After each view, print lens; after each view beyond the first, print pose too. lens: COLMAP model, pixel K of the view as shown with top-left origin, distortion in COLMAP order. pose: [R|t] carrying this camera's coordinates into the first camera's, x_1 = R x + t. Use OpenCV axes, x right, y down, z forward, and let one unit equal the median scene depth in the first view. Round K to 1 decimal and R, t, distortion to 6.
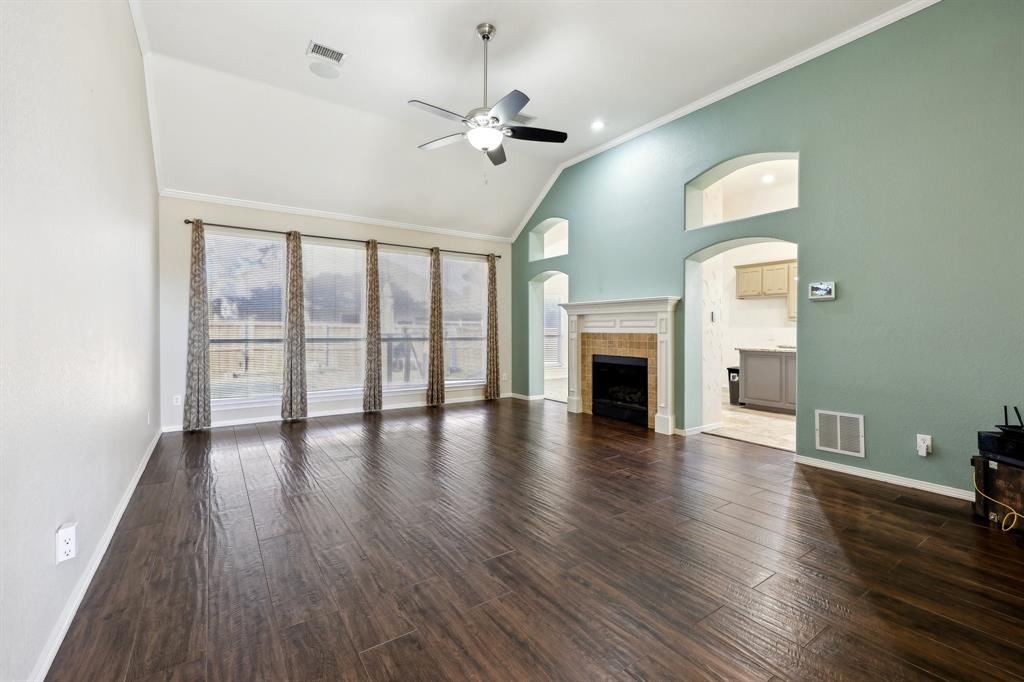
lens RADIAL K [[436.0, 0, 518.2], [0, 436.0, 335.3], [0, 0, 1]] dist [0.000066, -0.000089]
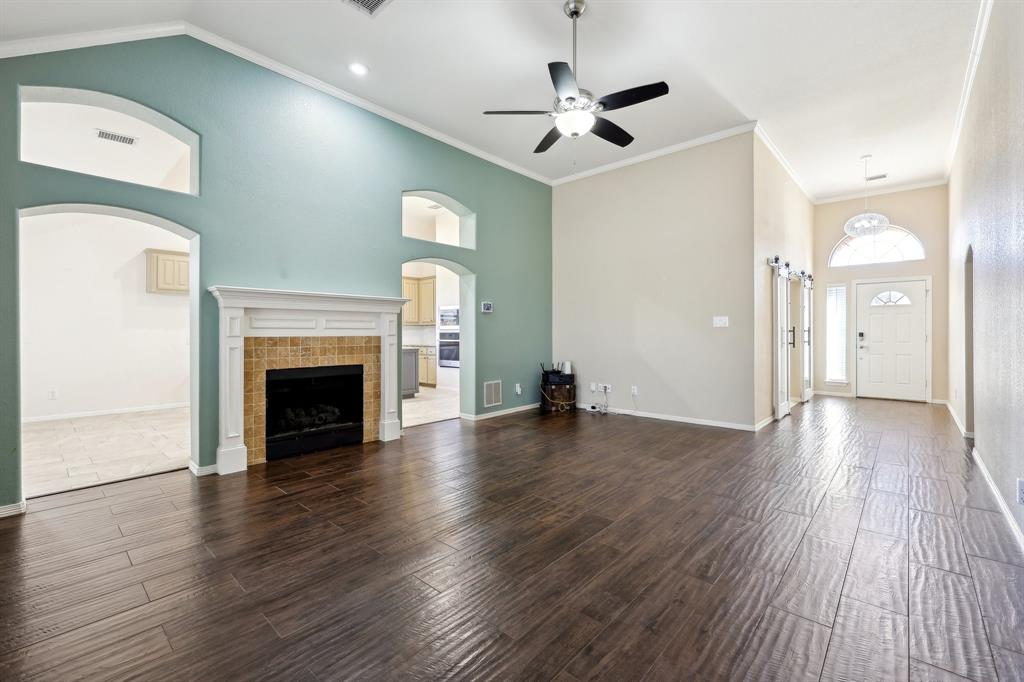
lens RADIAL K [[436.0, 0, 515.5], [0, 436.0, 336.7], [0, 0, 1]] dist [0.000066, -0.000089]
pose [[-0.231875, -0.014948, 0.972631, -0.589998], [0.008326, 0.999815, 0.017351, -0.015292], [-0.972710, 0.012121, -0.231708, 0.839925]]
